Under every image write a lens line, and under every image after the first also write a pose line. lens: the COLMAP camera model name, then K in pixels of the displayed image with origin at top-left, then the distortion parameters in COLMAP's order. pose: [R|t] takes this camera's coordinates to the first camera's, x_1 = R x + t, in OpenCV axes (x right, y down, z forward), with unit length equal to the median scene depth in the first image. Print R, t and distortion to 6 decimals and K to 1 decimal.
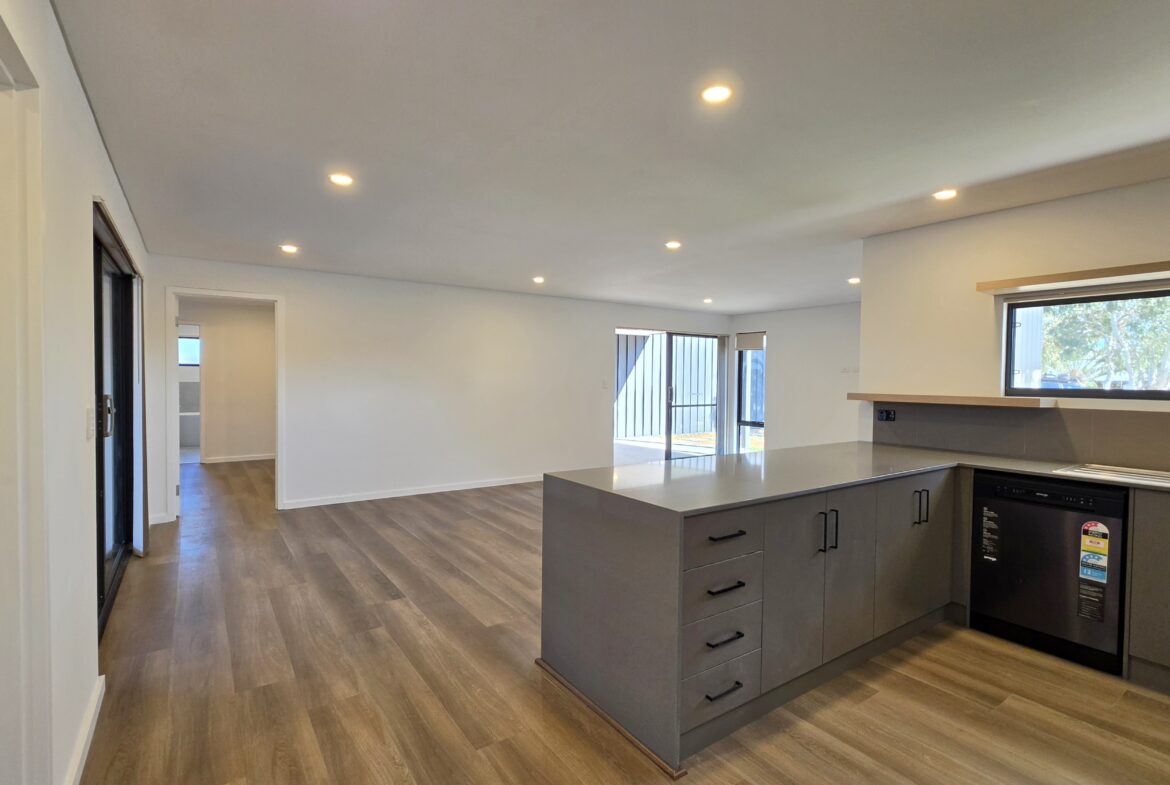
lens RADIAL K [[560.4, 0, 581.2], [0, 560.4, 395.1], [0, 0, 1]] dist [-0.003677, 0.001428]
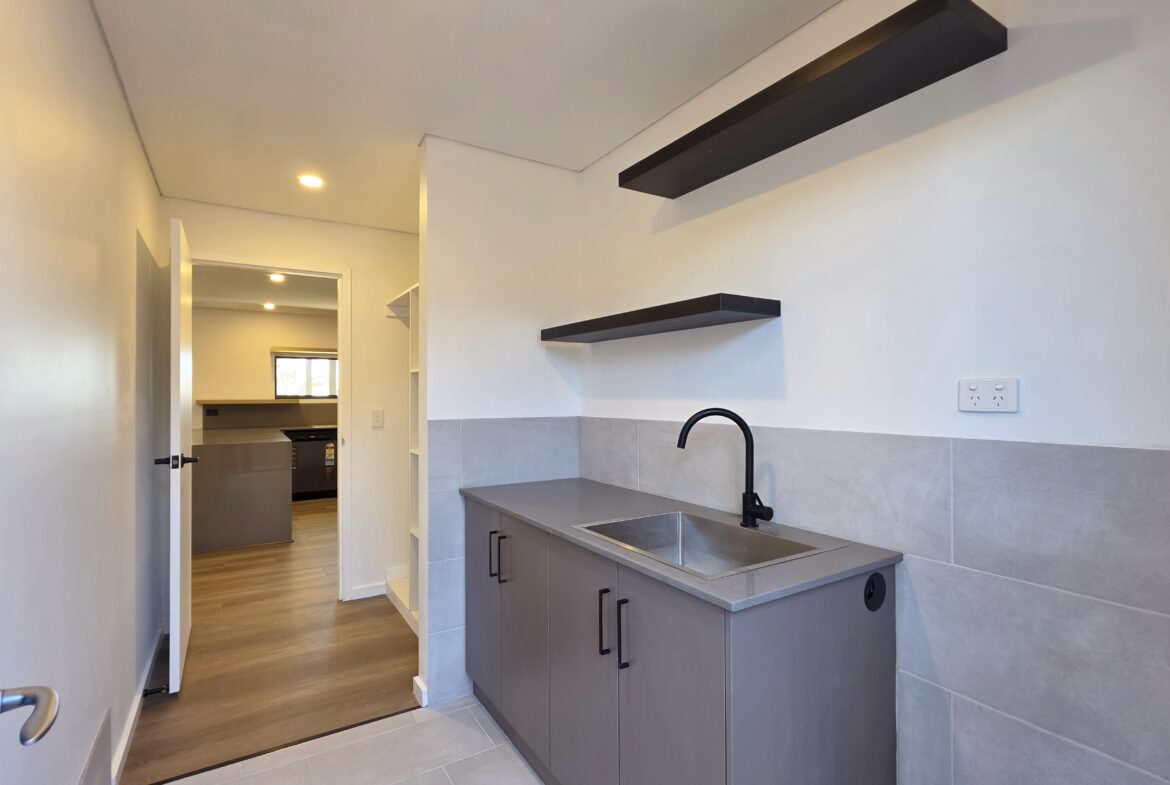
lens RADIAL K [[560.4, 0, 586.1], [0, 560.4, 397.9], [0, 0, 1]] dist [-0.003677, 0.001428]
pose [[0.039012, -0.008870, 0.999199, -1.456679], [0.038998, 0.999212, 0.007348, 0.029654], [-0.998477, 0.038680, 0.039327, -0.297127]]
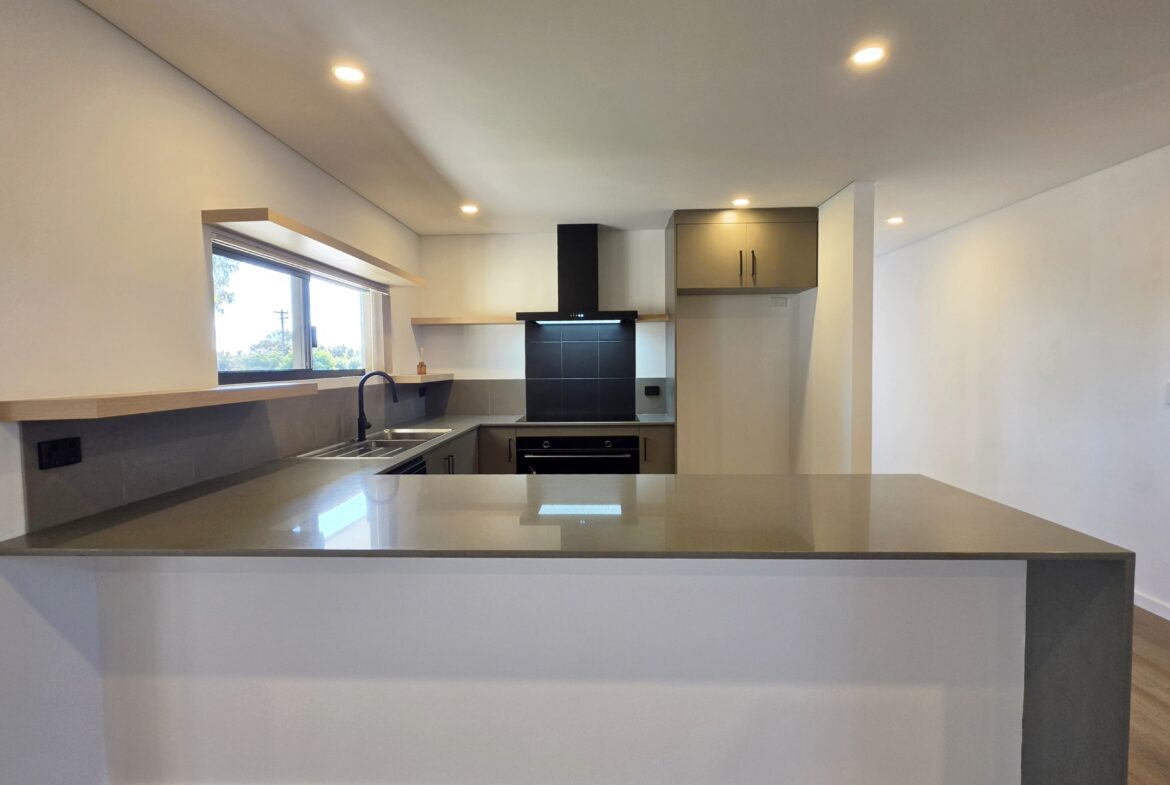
lens RADIAL K [[560.4, 0, 587.1], [0, 560.4, 396.7], [0, 0, 1]] dist [-0.003677, 0.001428]
pose [[-0.801528, -0.039187, 0.596672, 0.032452], [0.019639, 0.995587, 0.091767, -0.038451], [-0.597635, 0.085271, -0.797221, 1.373509]]
